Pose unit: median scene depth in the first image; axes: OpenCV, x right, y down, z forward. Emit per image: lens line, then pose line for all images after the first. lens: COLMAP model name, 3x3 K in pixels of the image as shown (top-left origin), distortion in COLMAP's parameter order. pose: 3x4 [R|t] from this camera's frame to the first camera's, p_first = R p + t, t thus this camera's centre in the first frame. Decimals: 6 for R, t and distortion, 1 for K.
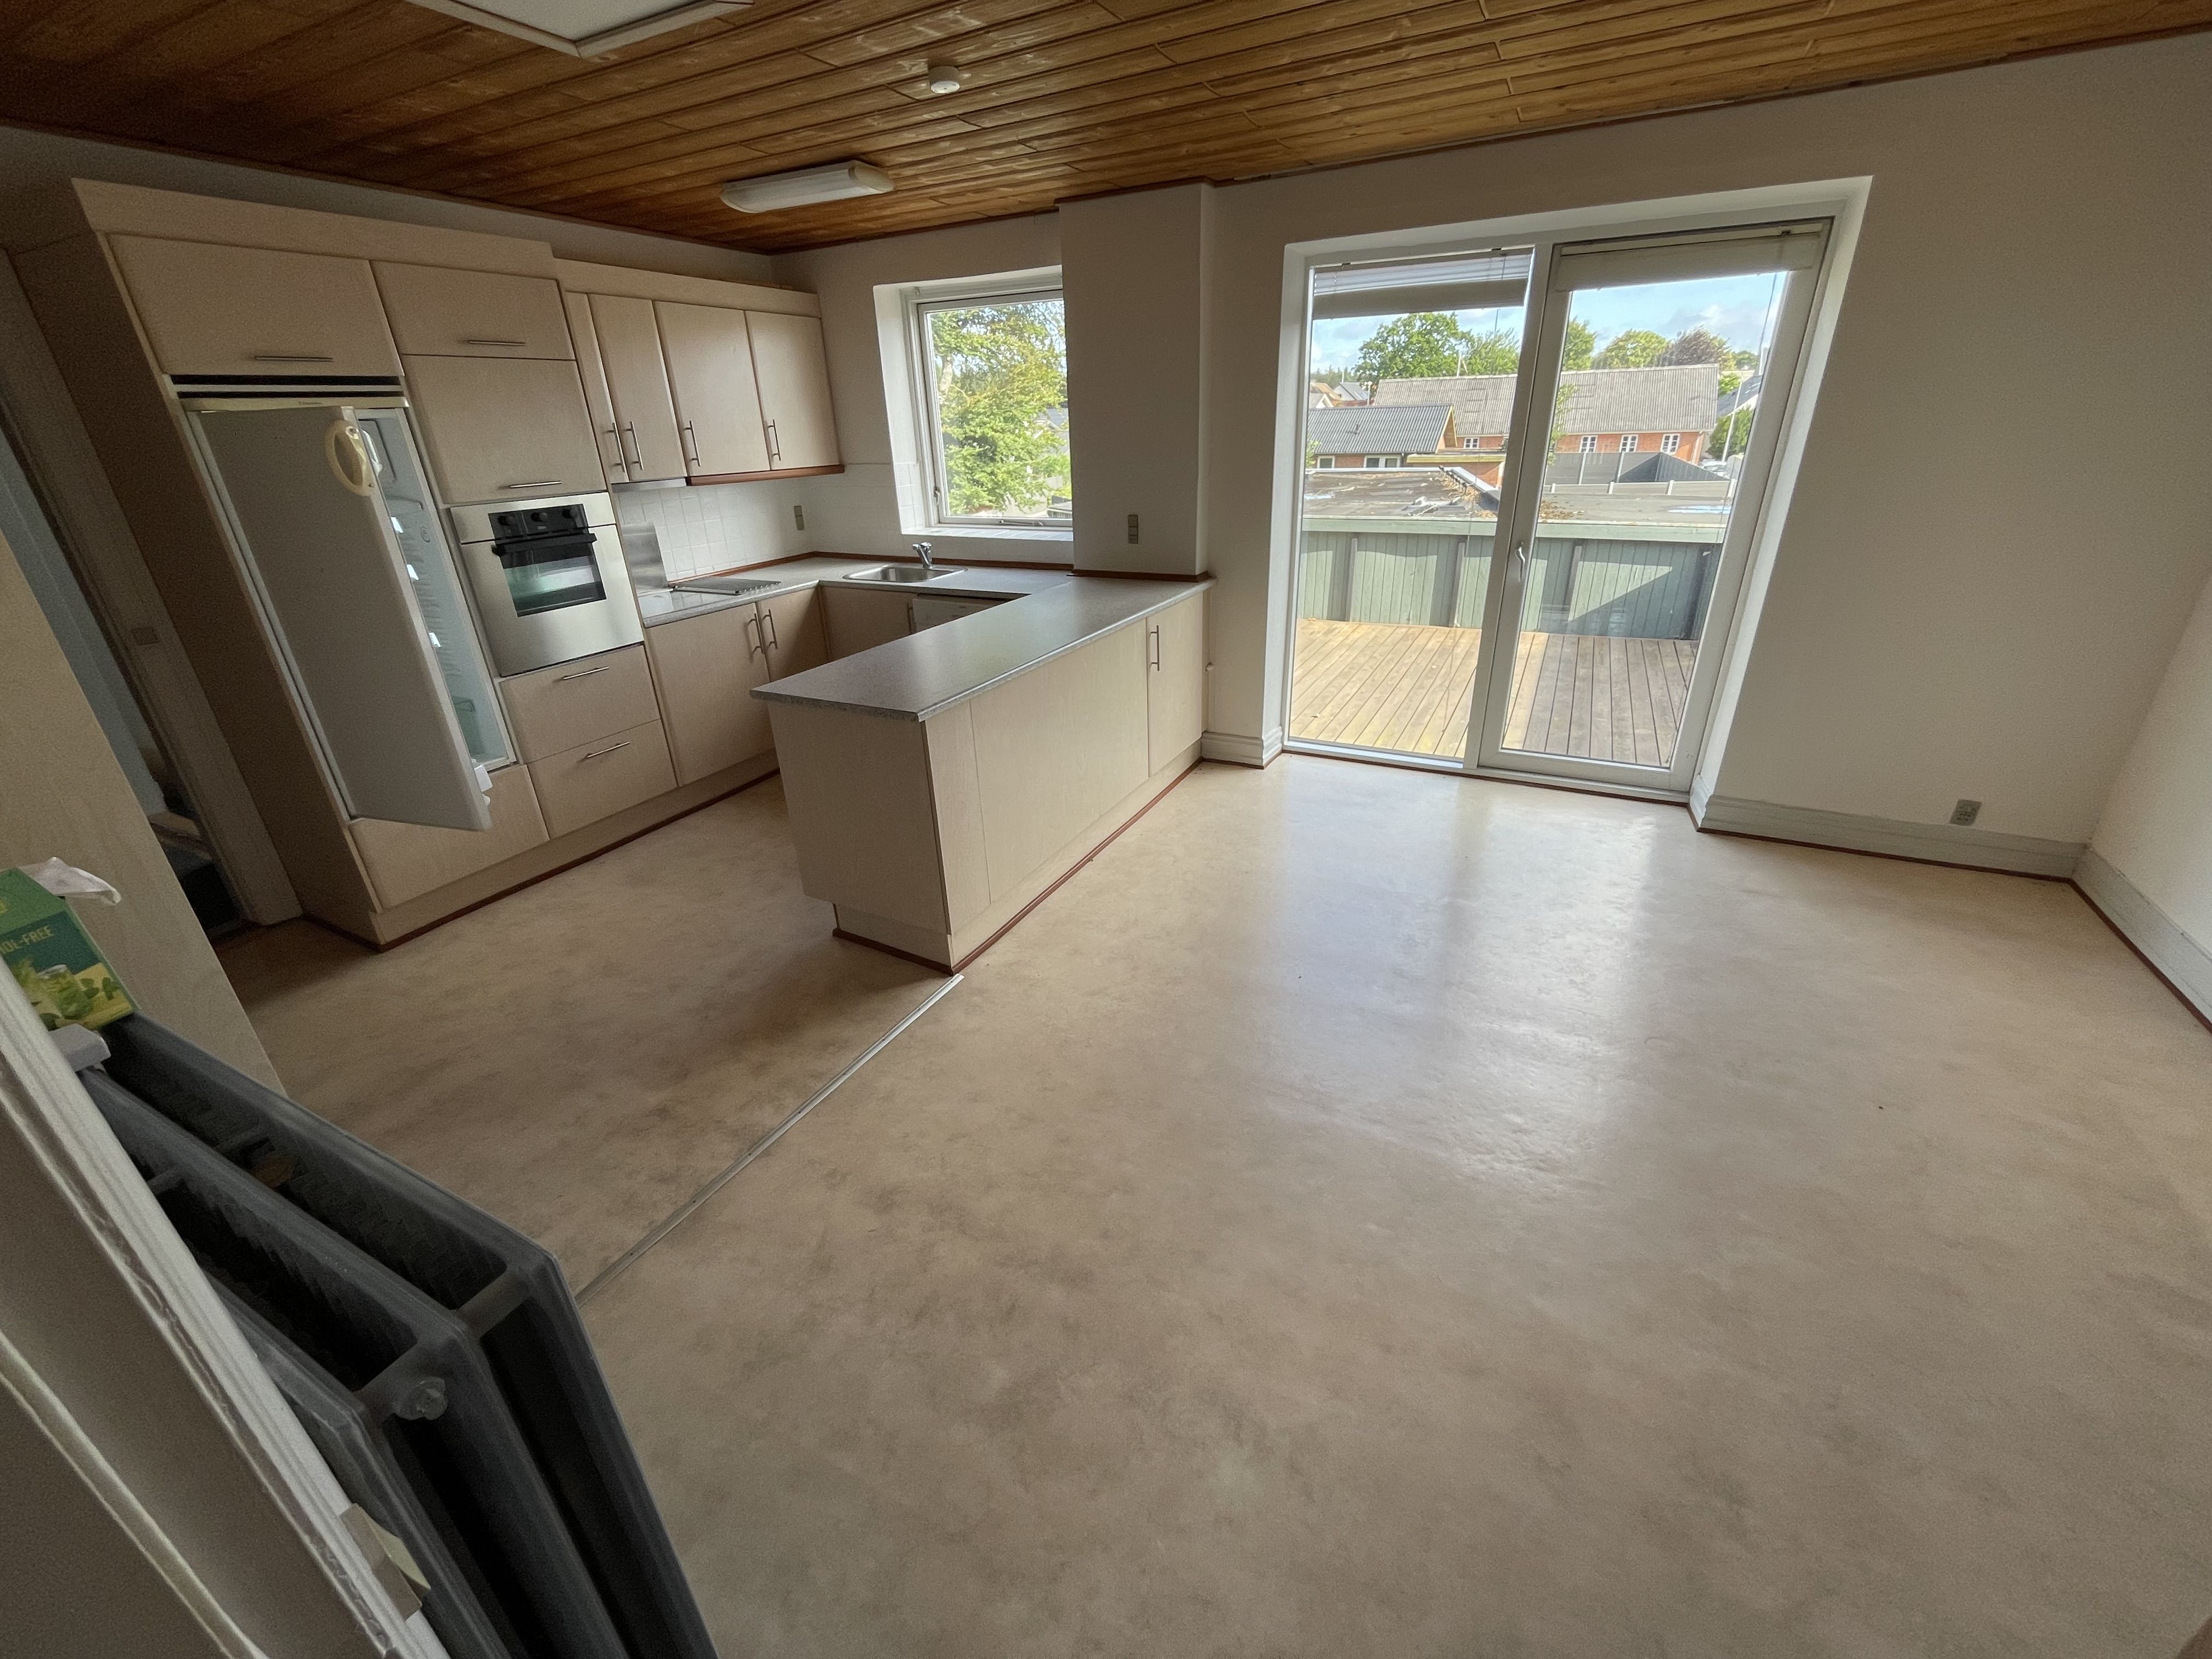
lens RADIAL K [[910.4, 0, 1110.4], [0, 910.4, 833.1], [0, 0, 1]] dist [-0.005629, 0.000265]
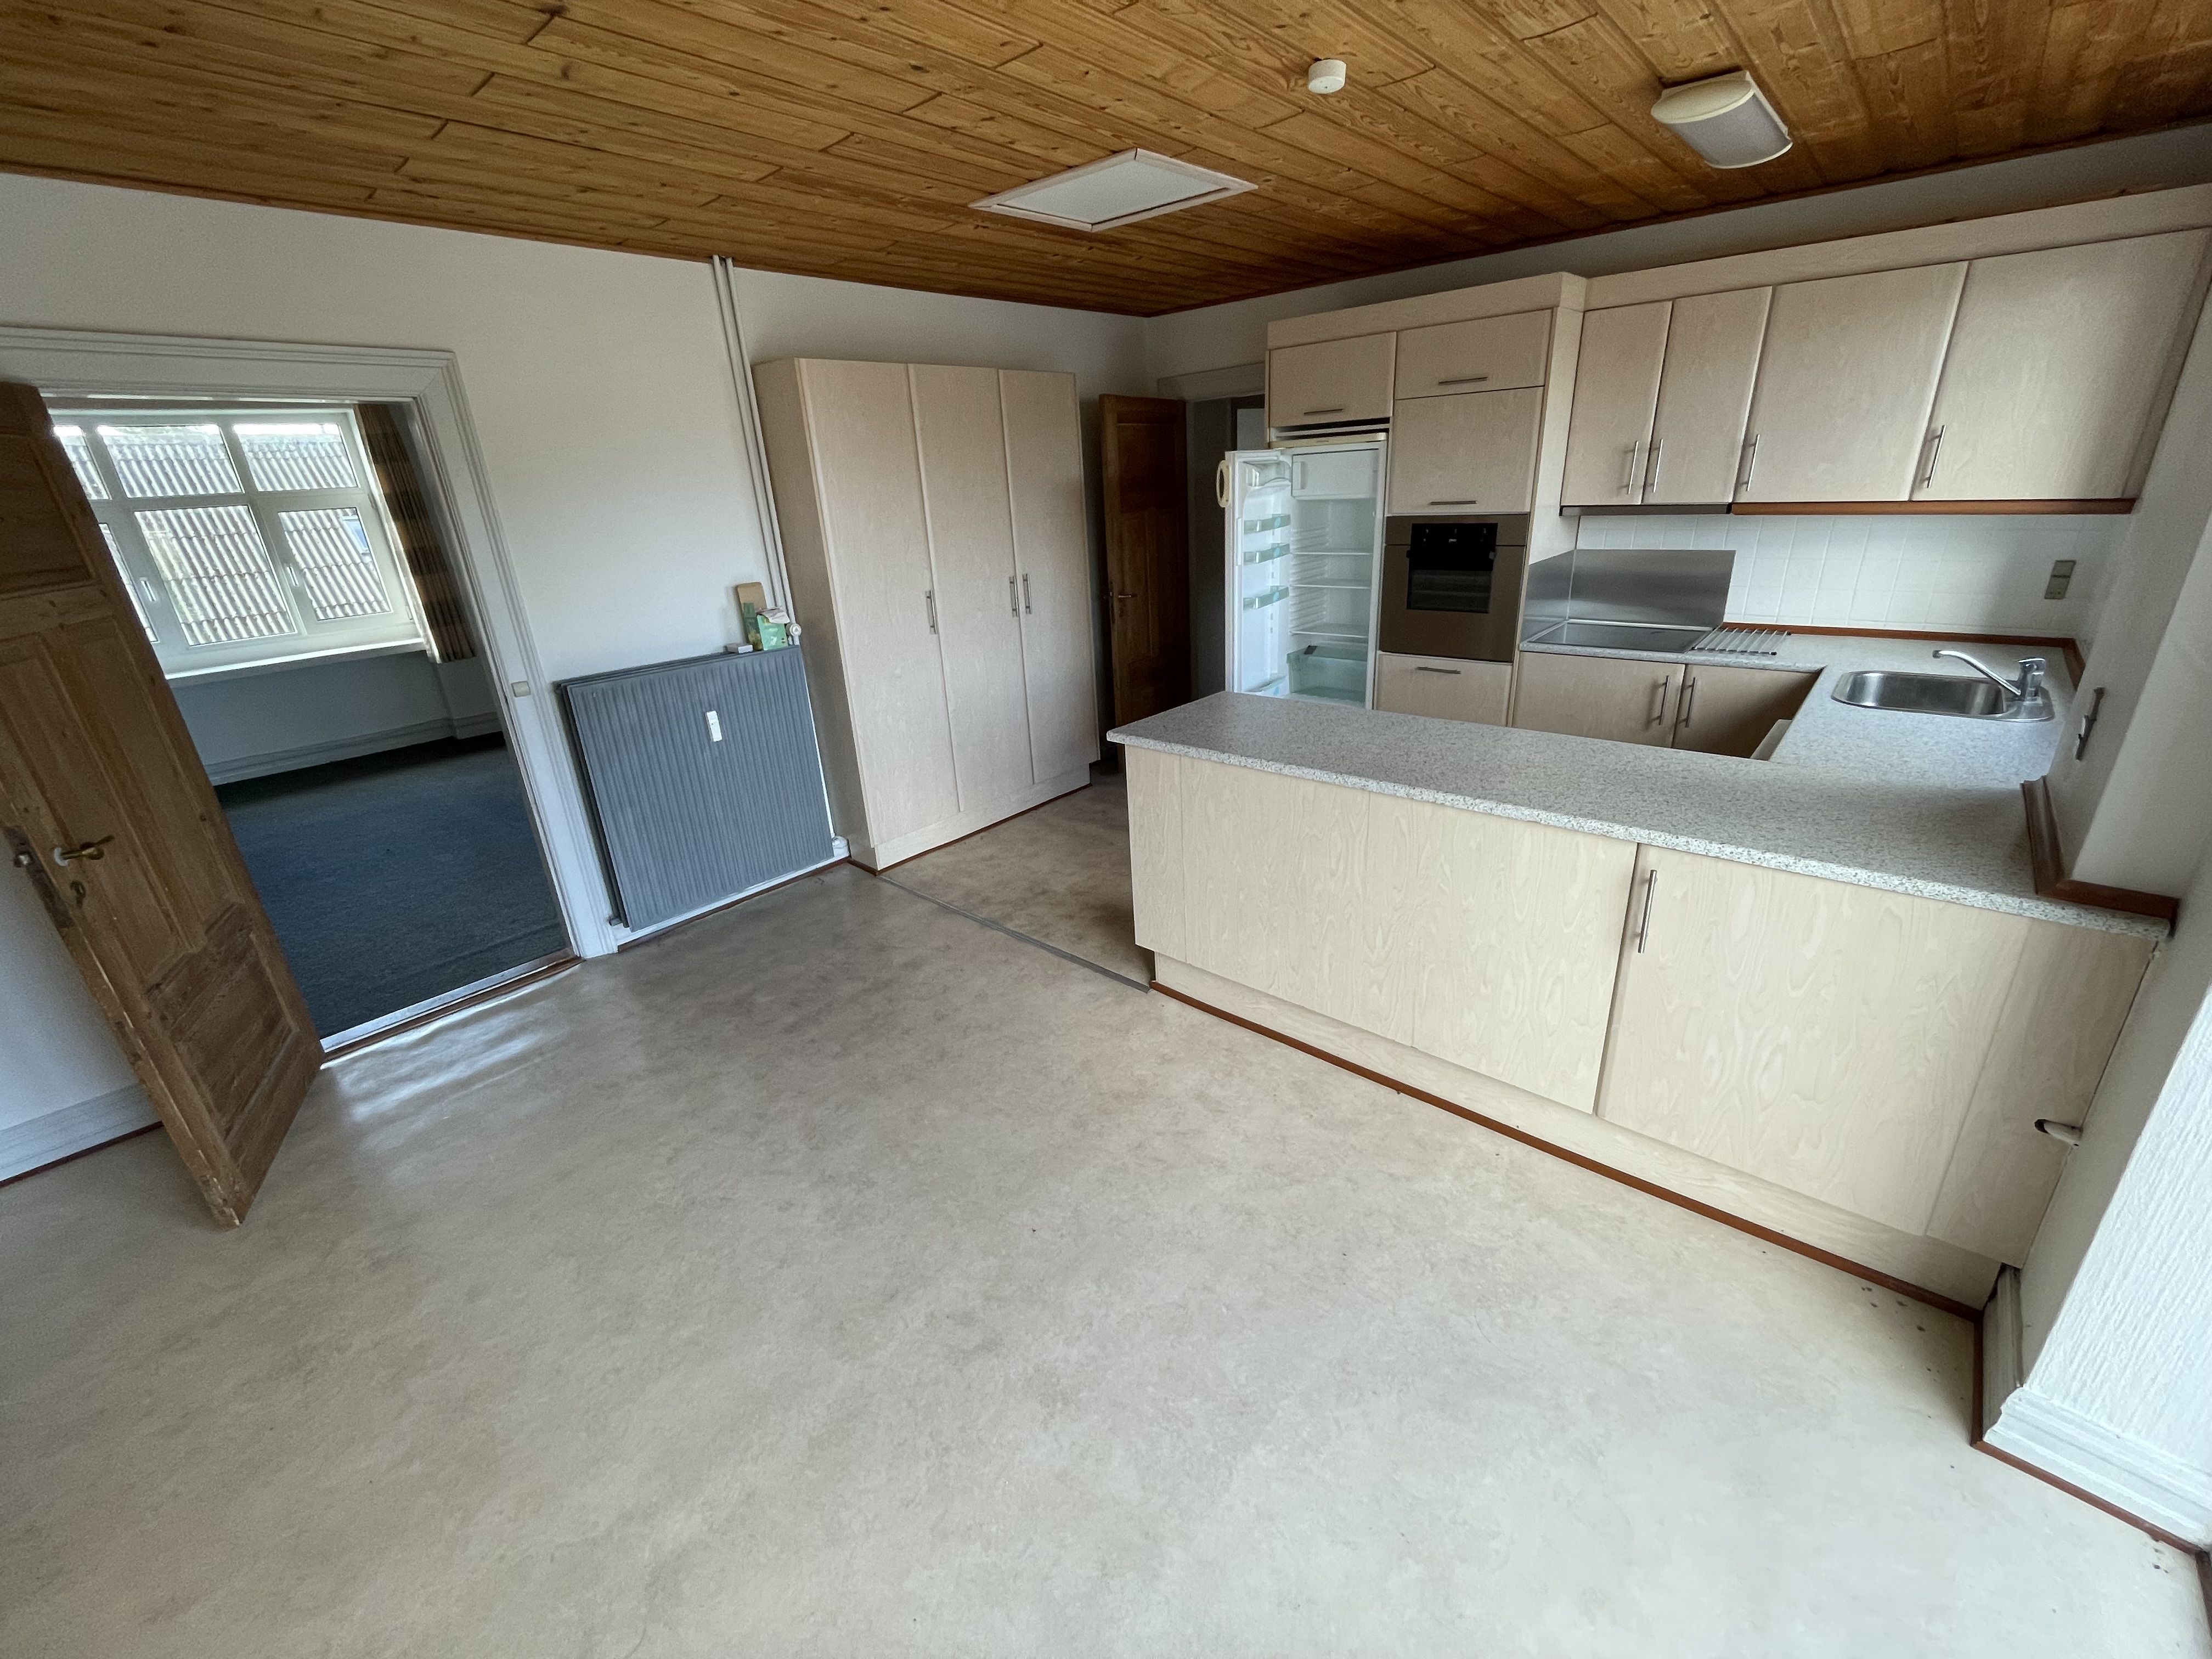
lens RADIAL K [[910.4, 0, 1108.2], [0, 910.4, 829.8], [0, 0, 1]] dist [-0.005629, 0.000265]
pose [[-0.249060, 0.397425, -0.883189, 0.819755], [-0.347846, 0.814369, 0.464550, -0.545555], [0.903865, 0.422915, -0.064584, 1.085697]]
